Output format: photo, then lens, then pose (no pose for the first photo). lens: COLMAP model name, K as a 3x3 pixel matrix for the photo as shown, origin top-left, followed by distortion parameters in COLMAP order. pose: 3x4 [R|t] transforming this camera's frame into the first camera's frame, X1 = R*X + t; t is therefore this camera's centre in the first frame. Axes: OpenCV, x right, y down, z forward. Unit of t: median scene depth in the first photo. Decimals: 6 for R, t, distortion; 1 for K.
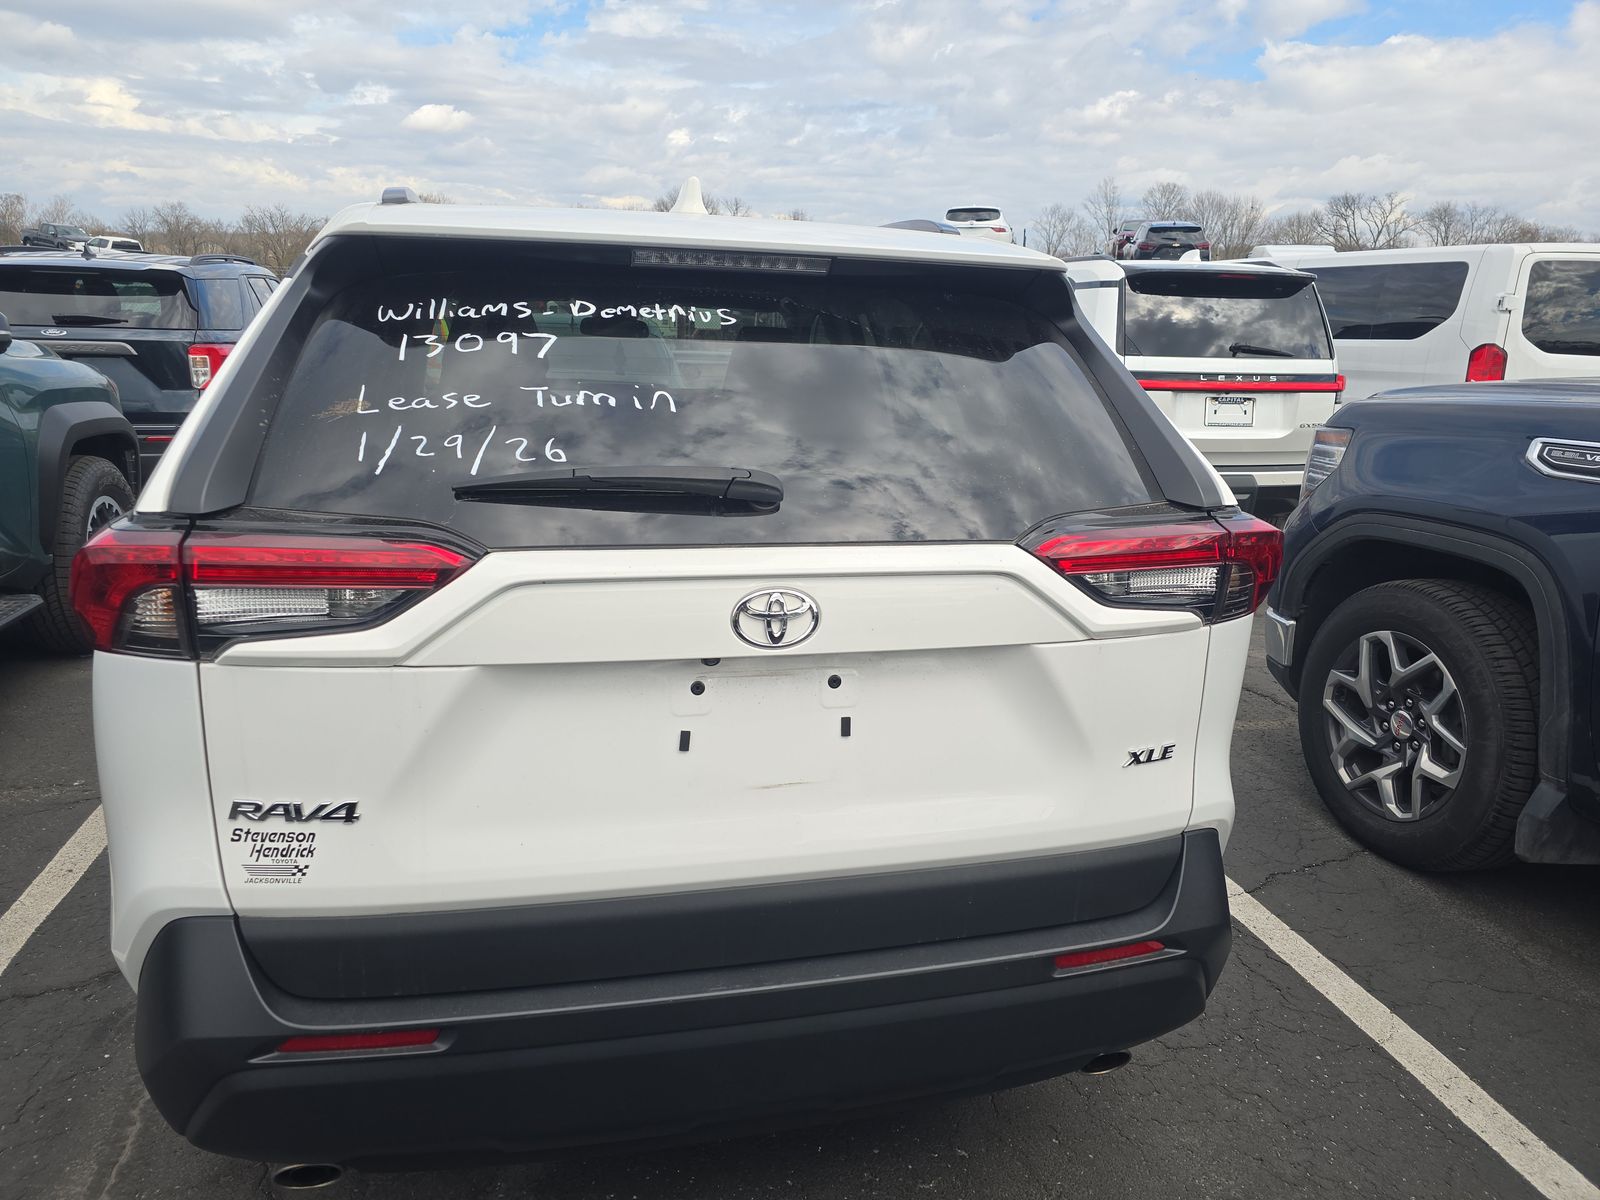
lens RADIAL K [[1079.1, 0, 804.3], [0, 1079.1, 564.8], [0, 0, 1]] dist [0.068528, -0.067554]
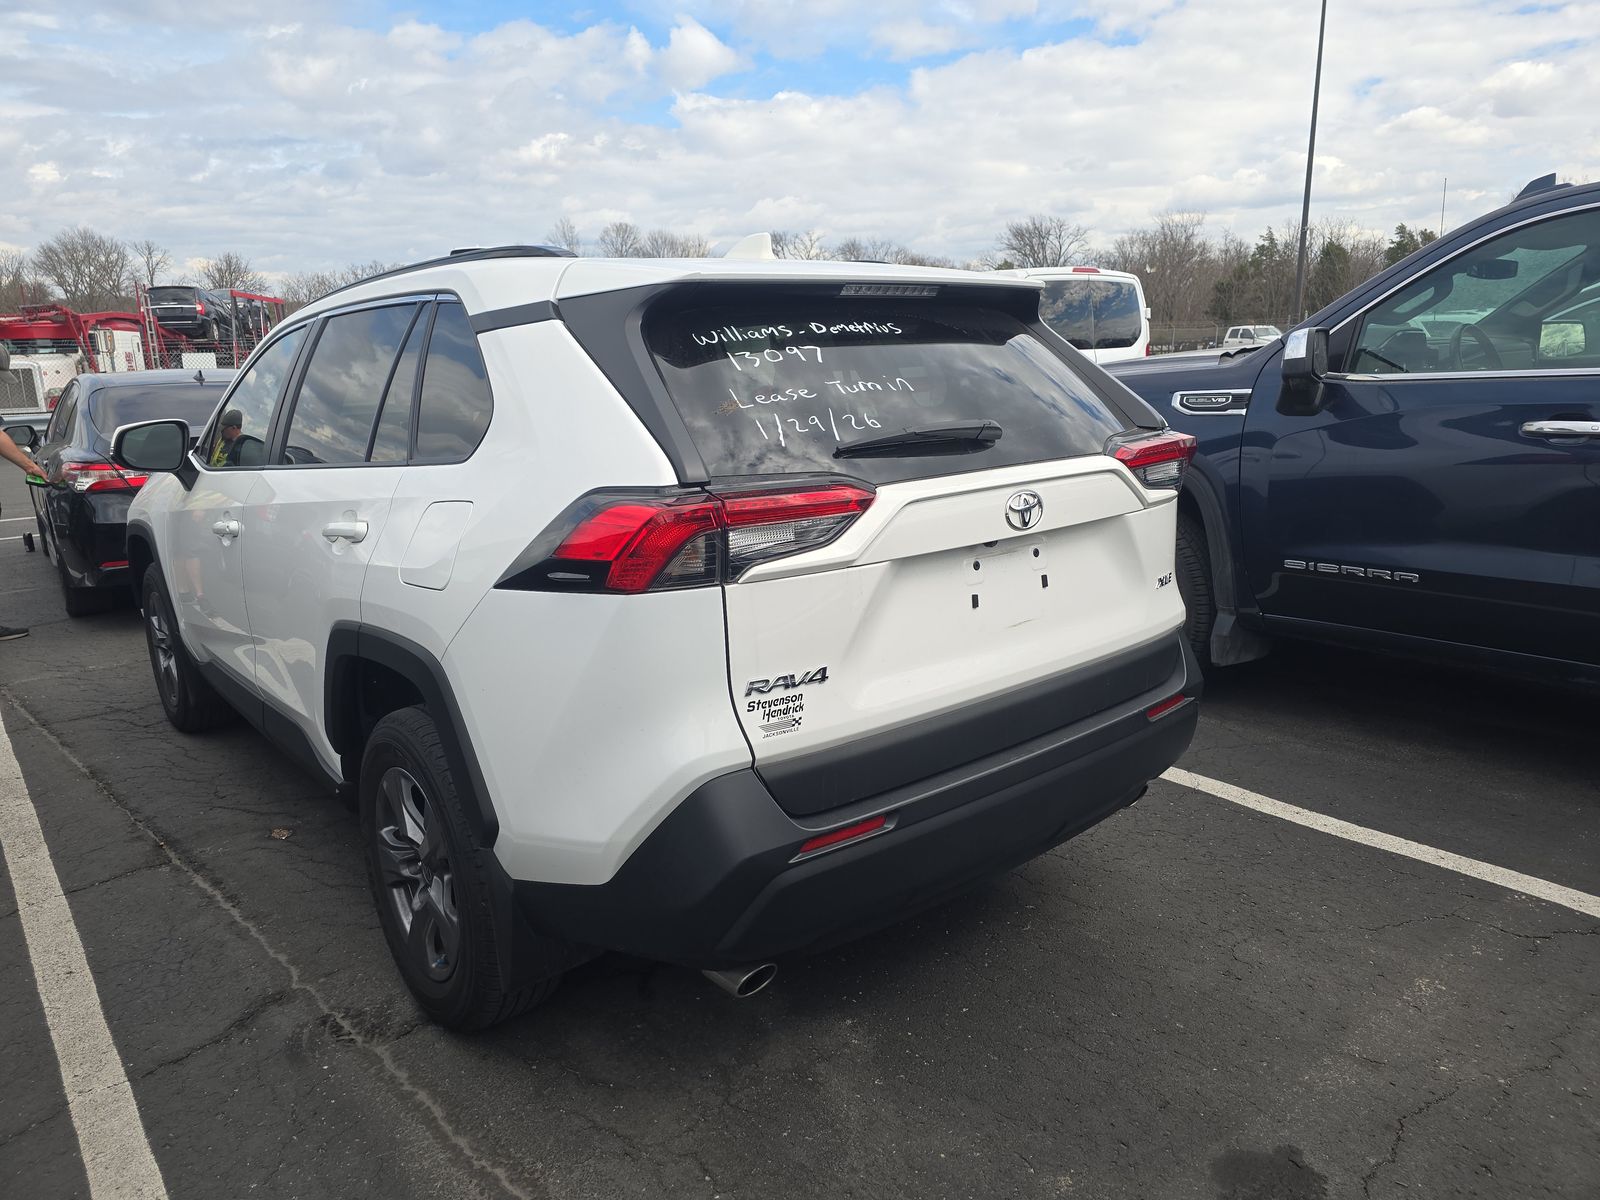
lens RADIAL K [[1079.1, 0, 804.3], [0, 1079.1, 564.8], [0, 0, 1]] dist [0.068528, -0.067554]
pose [[0.894746, -0.146144, 0.421984, -0.967398], [0.159778, 0.987148, 0.003092, 0.069806], [-0.417013, 0.064657, 0.906598, -0.285327]]
